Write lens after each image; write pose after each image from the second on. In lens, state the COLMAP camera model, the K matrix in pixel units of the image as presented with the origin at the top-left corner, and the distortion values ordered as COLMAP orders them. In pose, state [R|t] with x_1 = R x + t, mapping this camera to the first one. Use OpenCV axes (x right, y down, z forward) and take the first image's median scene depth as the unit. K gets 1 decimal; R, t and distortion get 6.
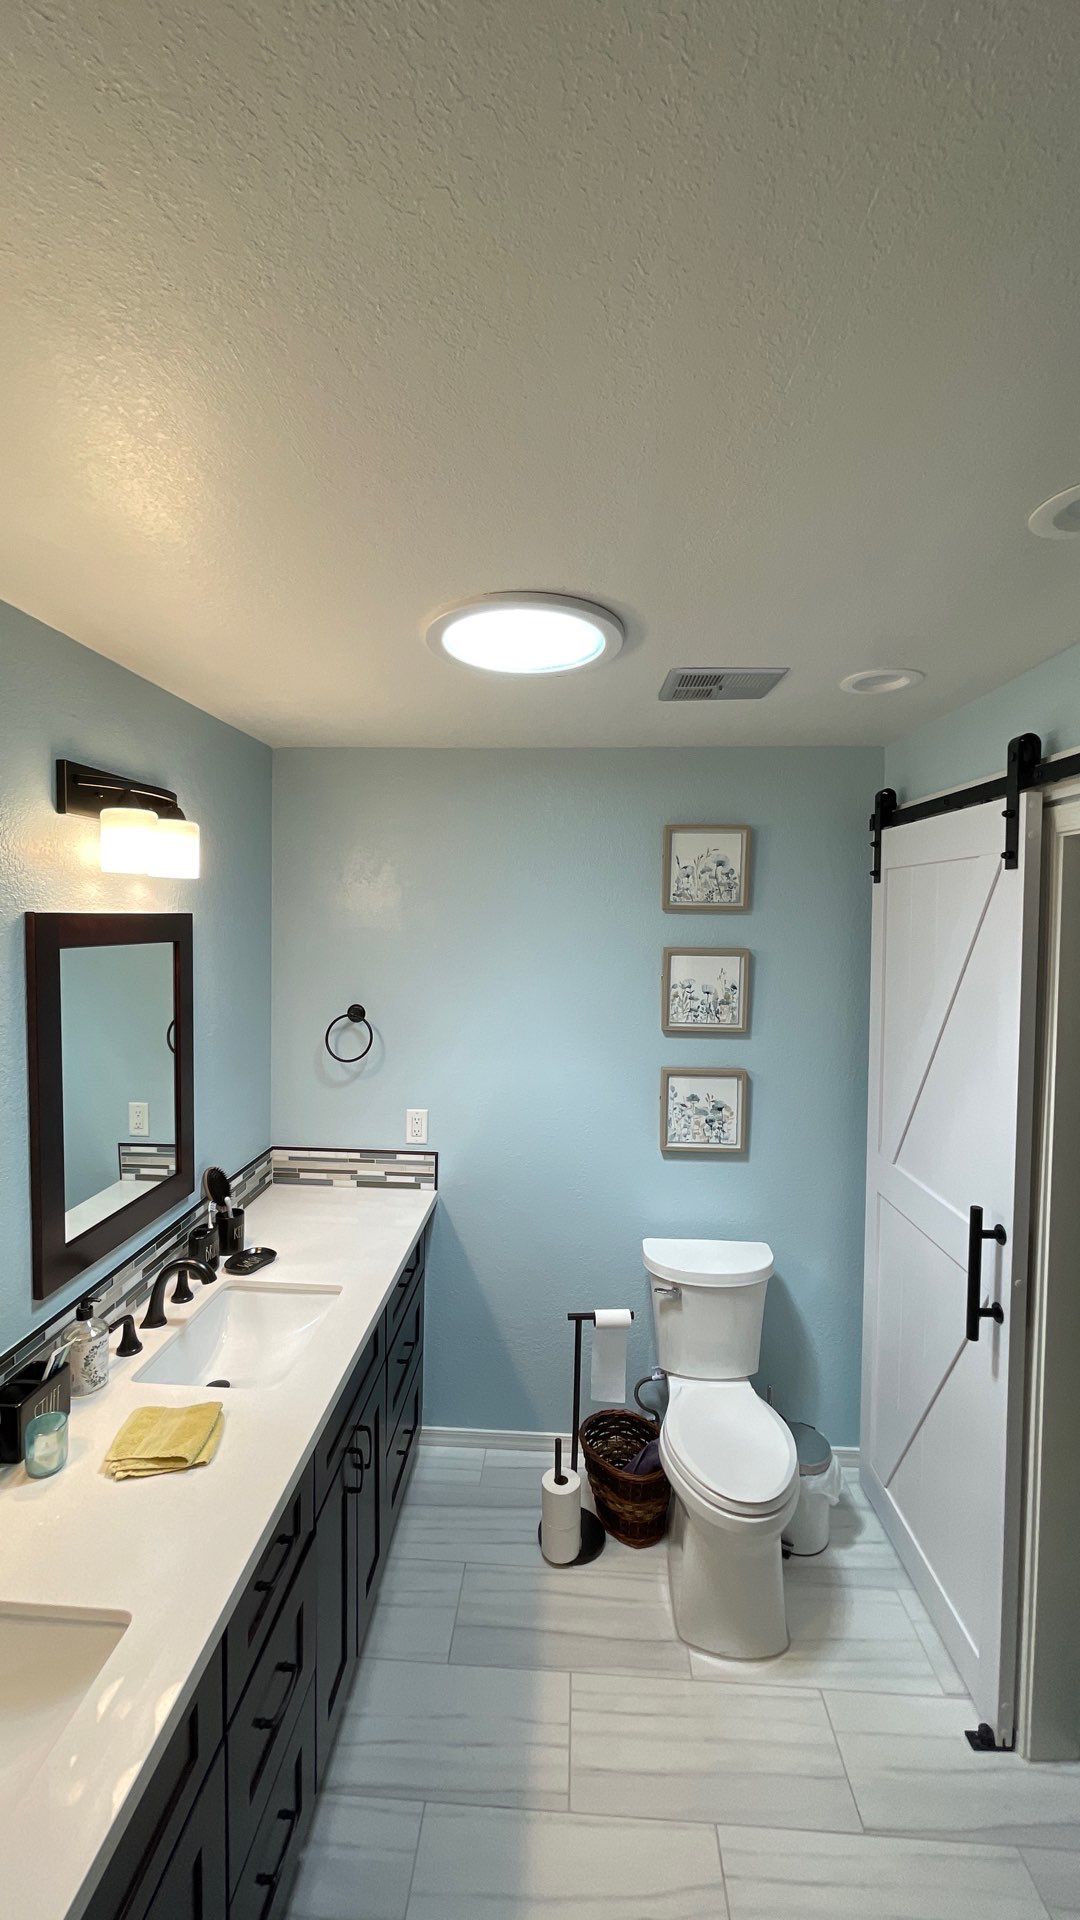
lens RADIAL K [[775.5, 0, 541.1], [0, 775.5, 949.9], [0, 0, 1]] dist [0.002865, 0.000154]
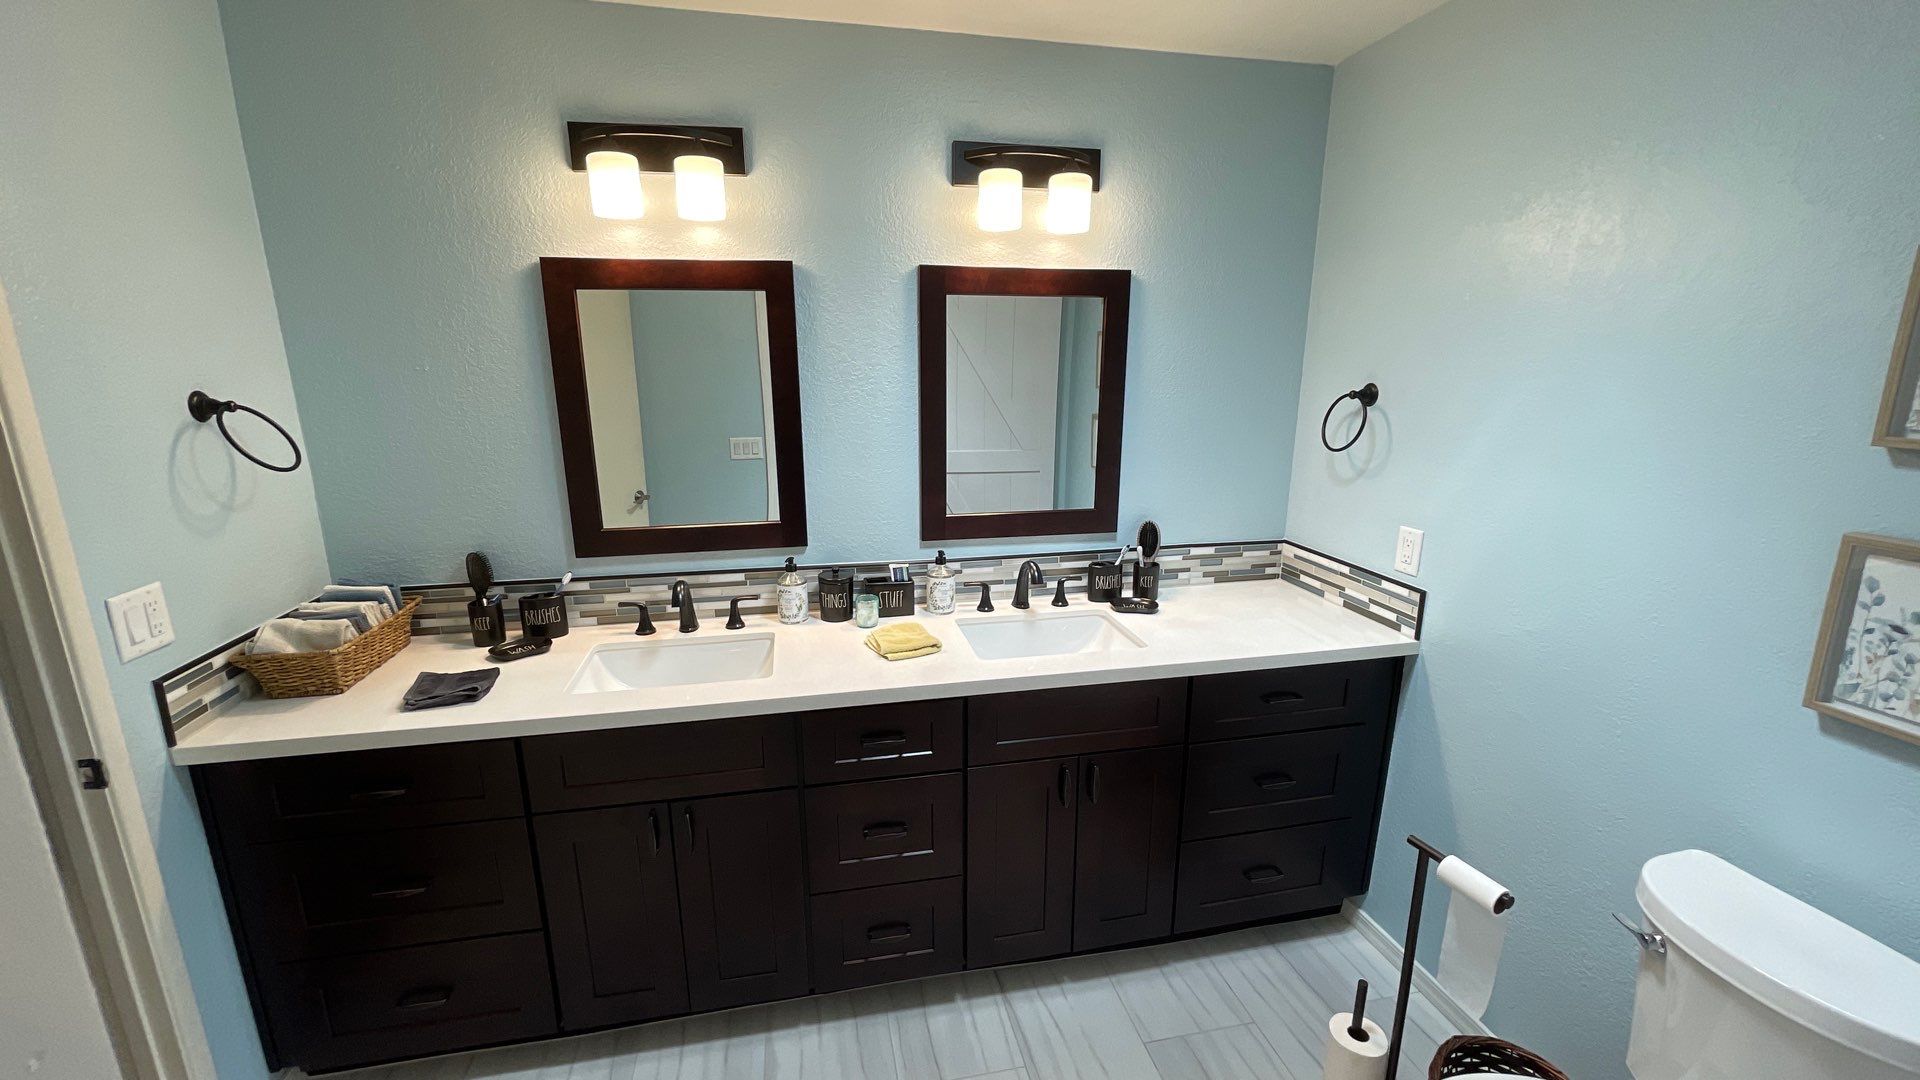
lens RADIAL K [[775.5, 0, 940.9], [0, 775.5, 545.2], [0, 0, 1]] dist [0.002865, 0.000154]
pose [[0.253072, 0.210959, -0.944167, 0.446507], [-0.041161, 0.977400, 0.207352, 0.088577], [0.966571, -0.013612, 0.256036, 0.383646]]
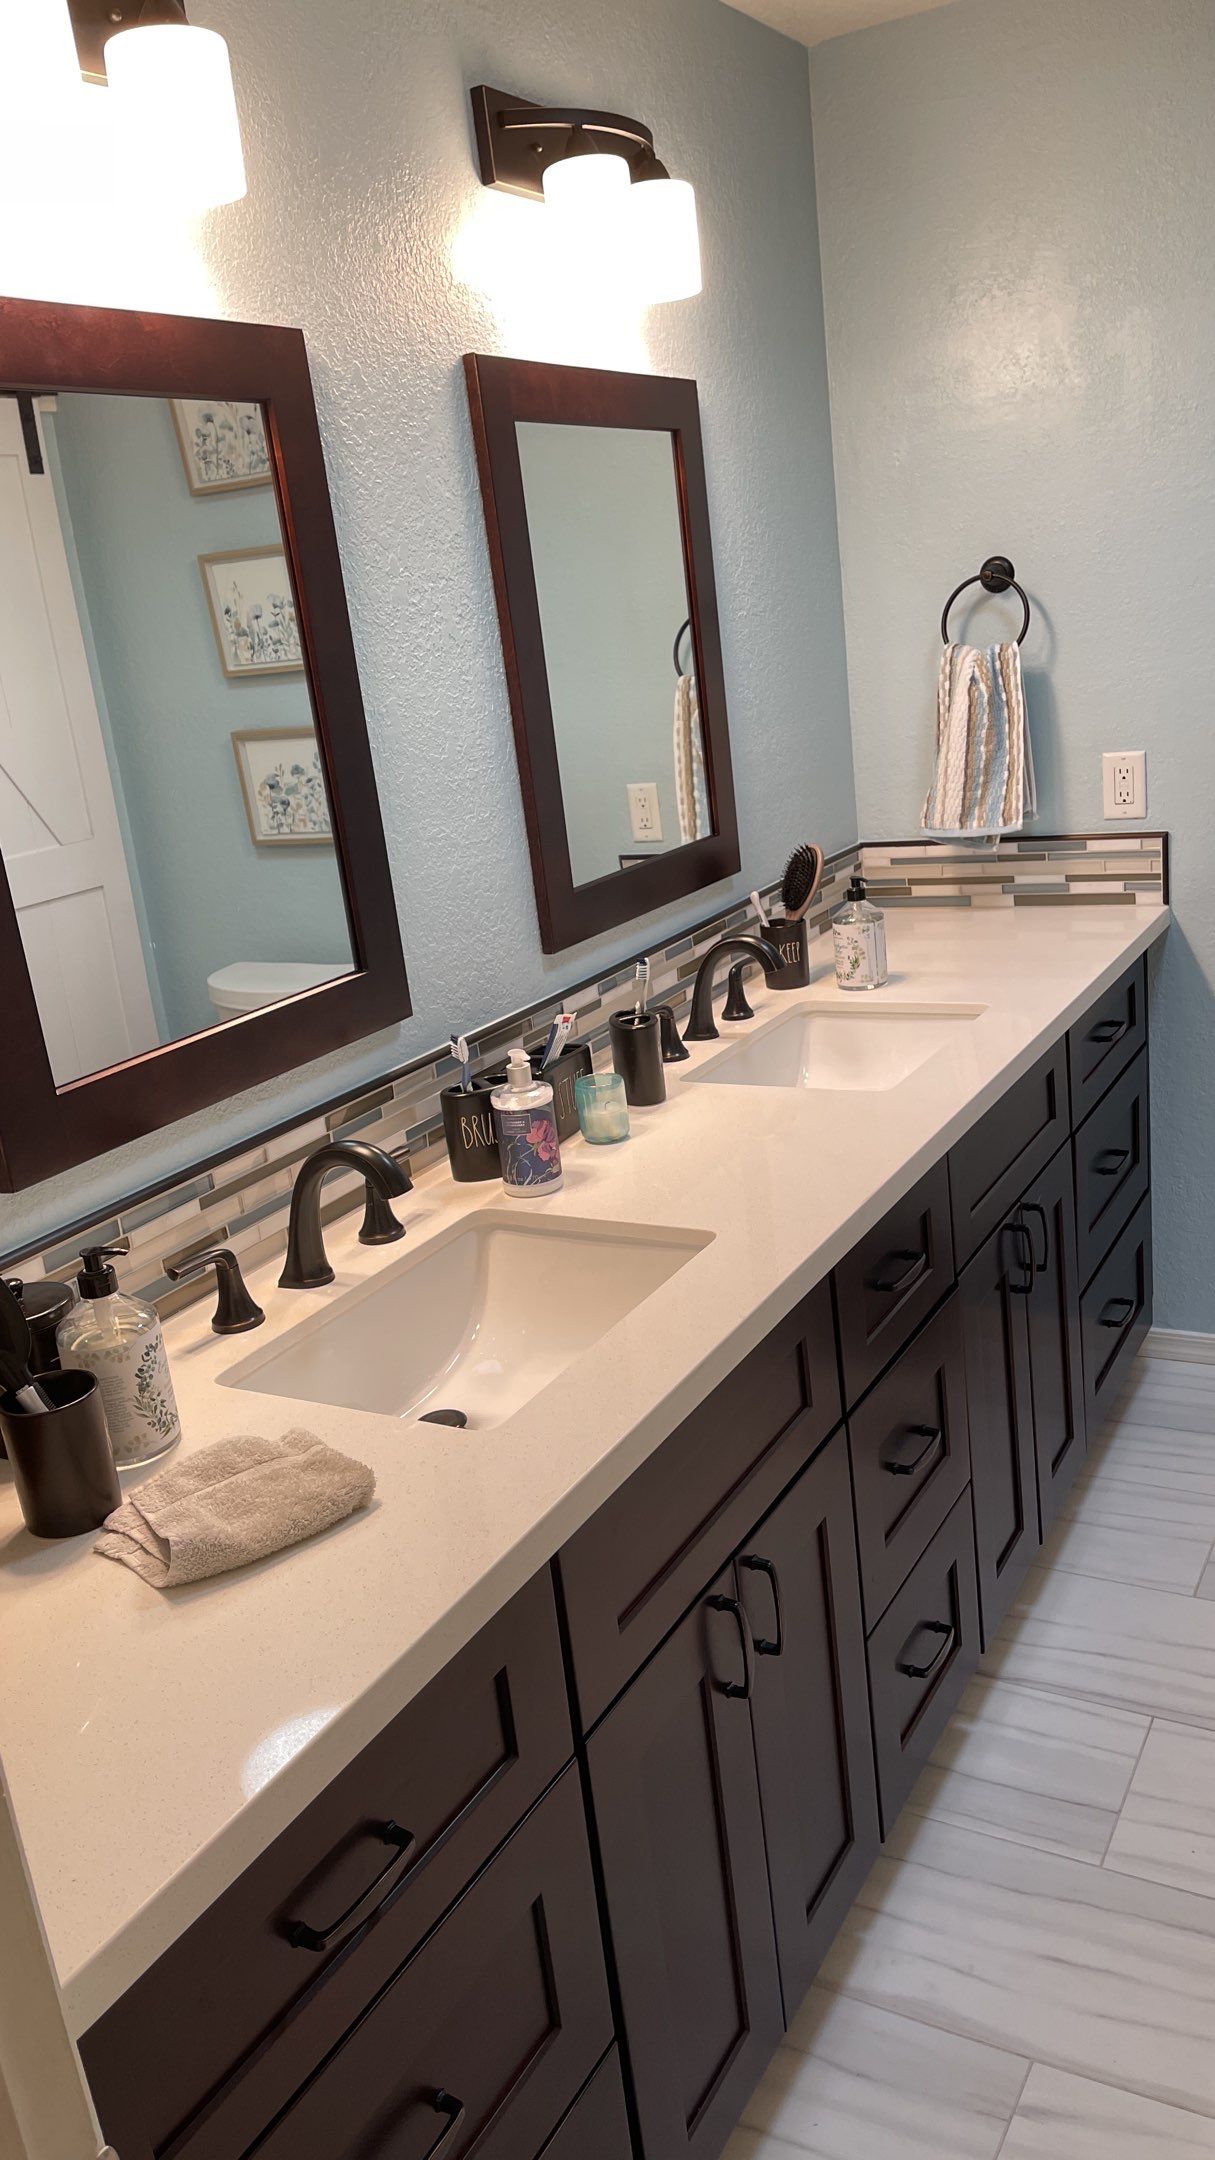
lens RADIAL K [[1641.5, 0, 611.9], [0, 1641.5, 1084.0], [0, 0, 1]] dist [0.034285, -0.012583]
pose [[0.885427, 0.012840, -0.464601, 0.053948], [0.106130, 0.967623, 0.229001, 0.136333], [0.452499, -0.252072, 0.855397, -0.158699]]
